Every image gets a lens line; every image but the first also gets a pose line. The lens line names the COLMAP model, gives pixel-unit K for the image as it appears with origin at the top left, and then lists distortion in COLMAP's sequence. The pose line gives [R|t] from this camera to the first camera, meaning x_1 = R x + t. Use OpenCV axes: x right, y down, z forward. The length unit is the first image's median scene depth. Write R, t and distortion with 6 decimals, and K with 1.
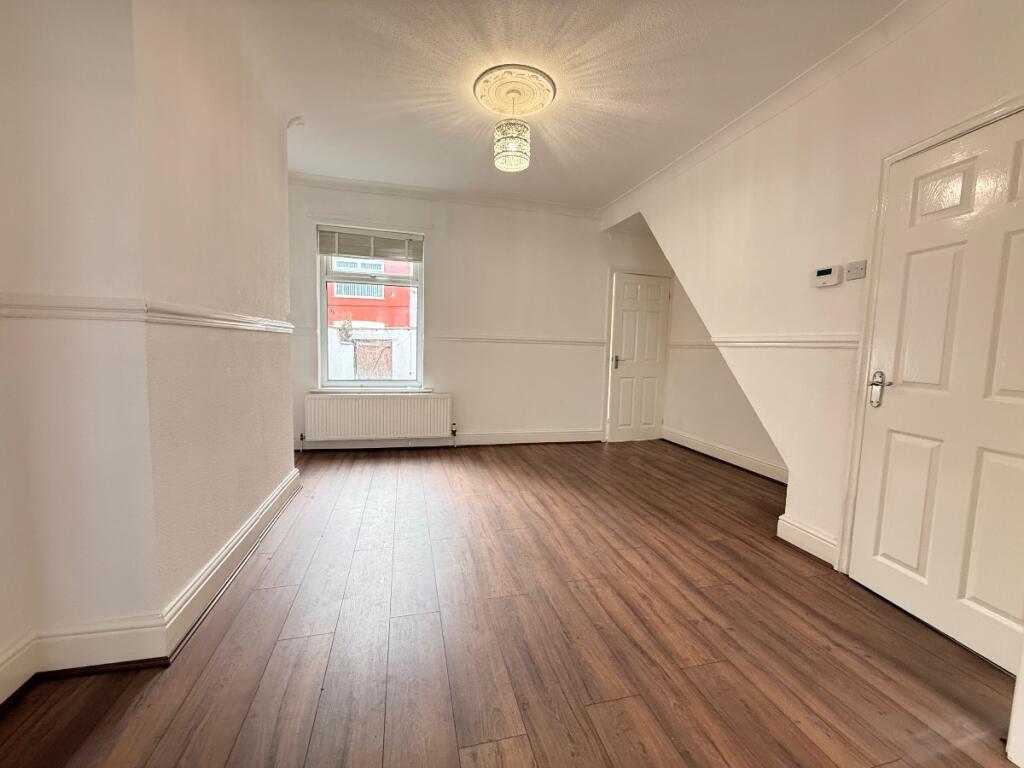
lens RADIAL K [[410.5, 0, 512.2], [0, 410.5, 385.3], [0, 0, 1]] dist [-0.003936, -0.000986]
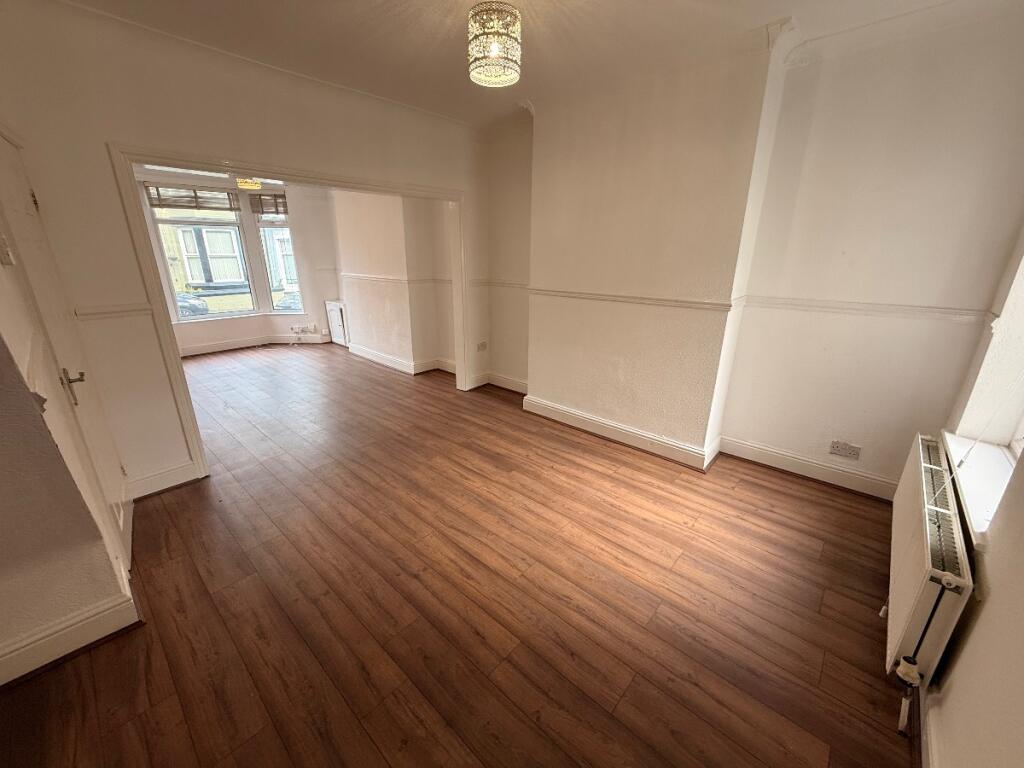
lens RADIAL K [[410.5, 0, 510.4], [0, 410.5, 381.6], [0, 0, 1]] dist [-0.003936, -0.000986]
pose [[-0.839201, 0.135410, -0.526694, 0.368511], [-0.075469, 0.930135, 0.359379, -0.281876], [0.538560, 0.341340, -0.770351, 1.536019]]
